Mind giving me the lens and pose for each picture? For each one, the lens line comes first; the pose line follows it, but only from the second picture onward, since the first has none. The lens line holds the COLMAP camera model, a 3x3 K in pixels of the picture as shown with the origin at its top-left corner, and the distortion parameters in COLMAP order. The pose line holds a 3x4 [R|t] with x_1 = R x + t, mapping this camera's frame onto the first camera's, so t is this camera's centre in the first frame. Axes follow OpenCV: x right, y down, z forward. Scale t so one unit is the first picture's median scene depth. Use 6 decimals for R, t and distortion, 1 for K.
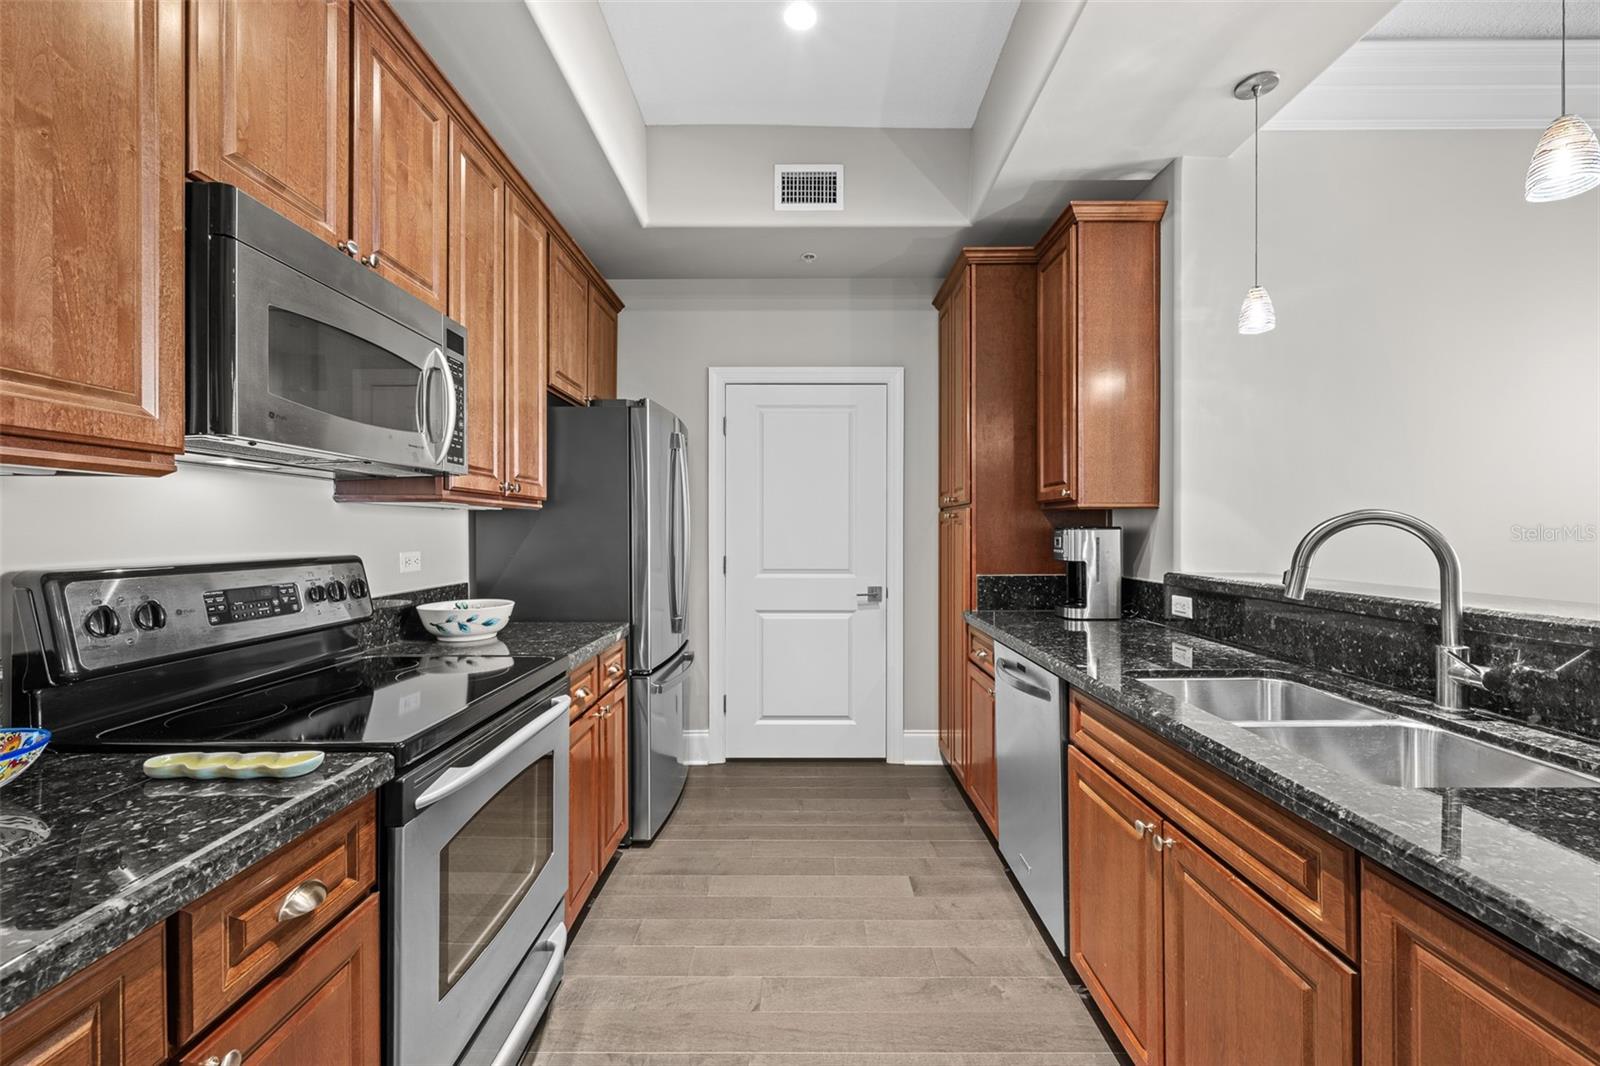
lens RADIAL K [[638.4, 0, 801.8], [0, 638.4, 531.2], [0, 0, 1]] dist [-0.001140, -0.000308]
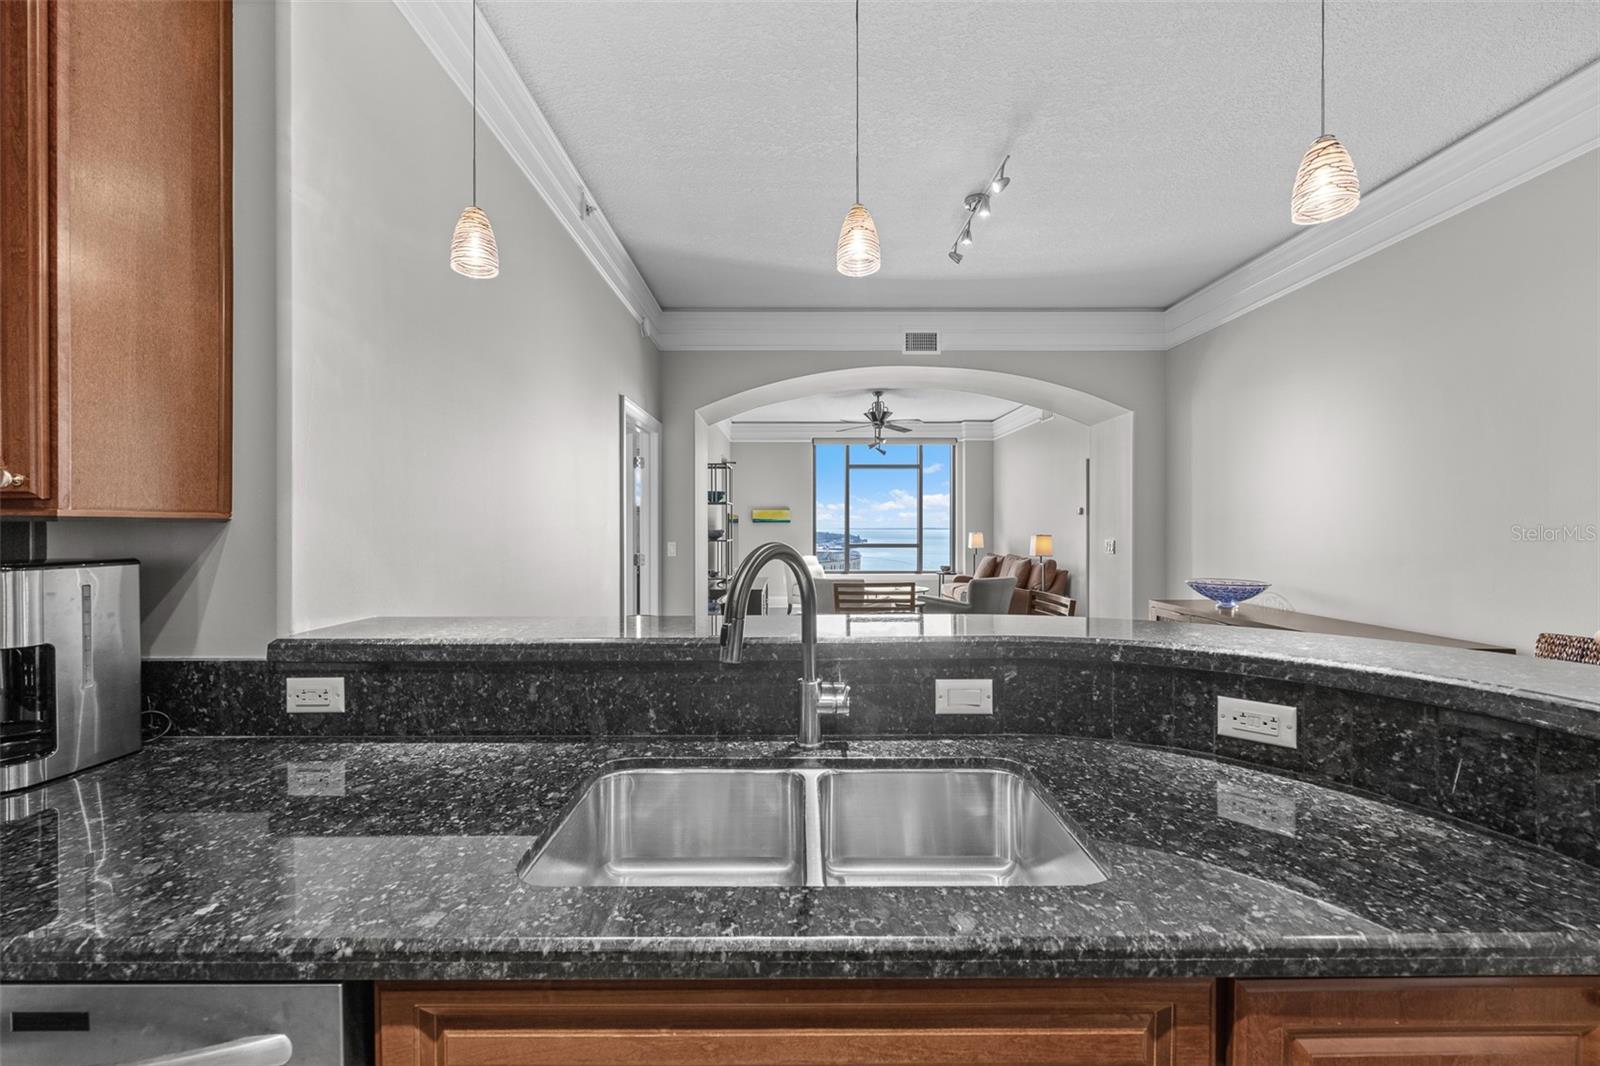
lens RADIAL K [[638.4, 0, 795.9], [0, 638.4, 528.6], [0, 0, 1]] dist [-0.001140, -0.000308]
pose [[-0.012579, -0.005180, 0.999907, 0.016776], [0.003530, 0.999980, 0.005225, -0.035805], [-0.999915, 0.003596, -0.012560, 0.604234]]
